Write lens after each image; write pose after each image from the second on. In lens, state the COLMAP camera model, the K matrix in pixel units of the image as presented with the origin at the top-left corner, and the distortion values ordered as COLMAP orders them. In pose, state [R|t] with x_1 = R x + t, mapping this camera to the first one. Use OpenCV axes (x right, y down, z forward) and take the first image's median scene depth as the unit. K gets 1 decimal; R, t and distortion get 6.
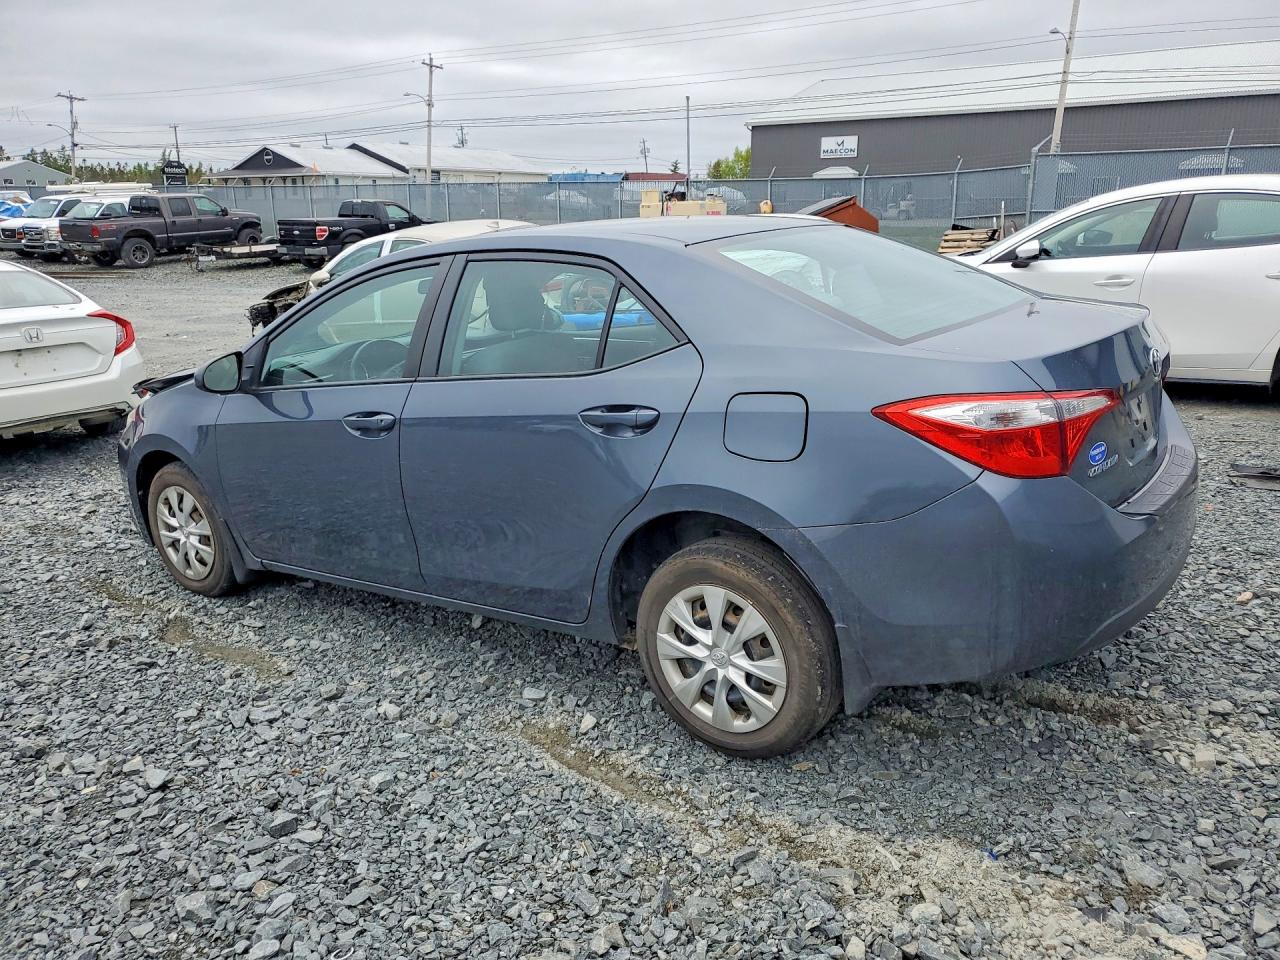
lens RADIAL K [[1012.9, 0, 662.3], [0, 1012.9, 473.7], [0, 0, 1]] dist [-0.008537, 0.035204]
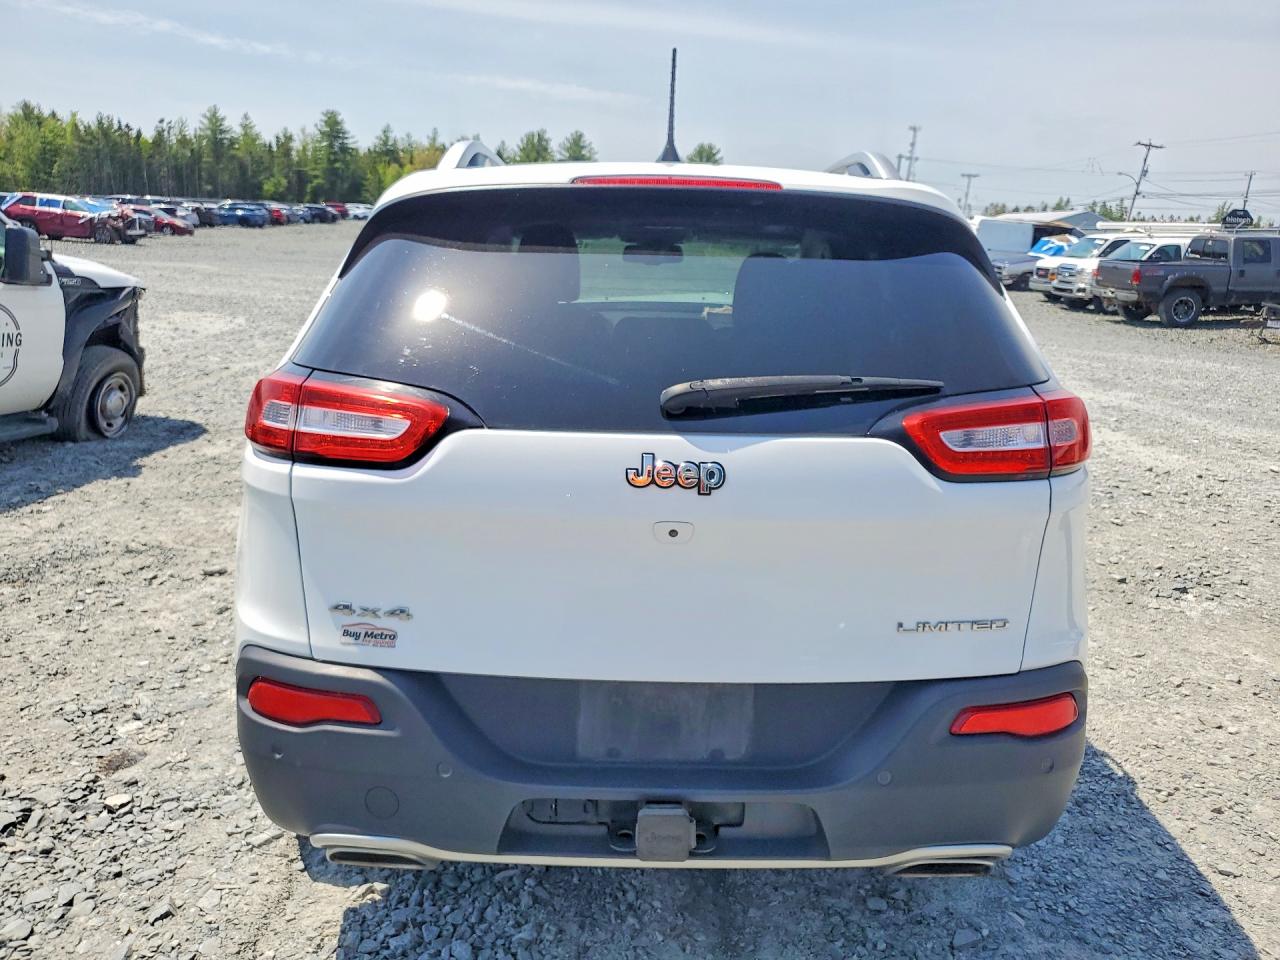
lens RADIAL K [[1012.9, 0, 636.1], [0, 1012.9, 471.4], [0, 0, 1]] dist [-0.008537, 0.035204]
pose [[0.583917, 0.227519, -0.779279, -0.122785], [-0.268073, 0.960117, 0.079449, -0.045785], [0.766275, 0.162512, 0.621621, 0.210650]]
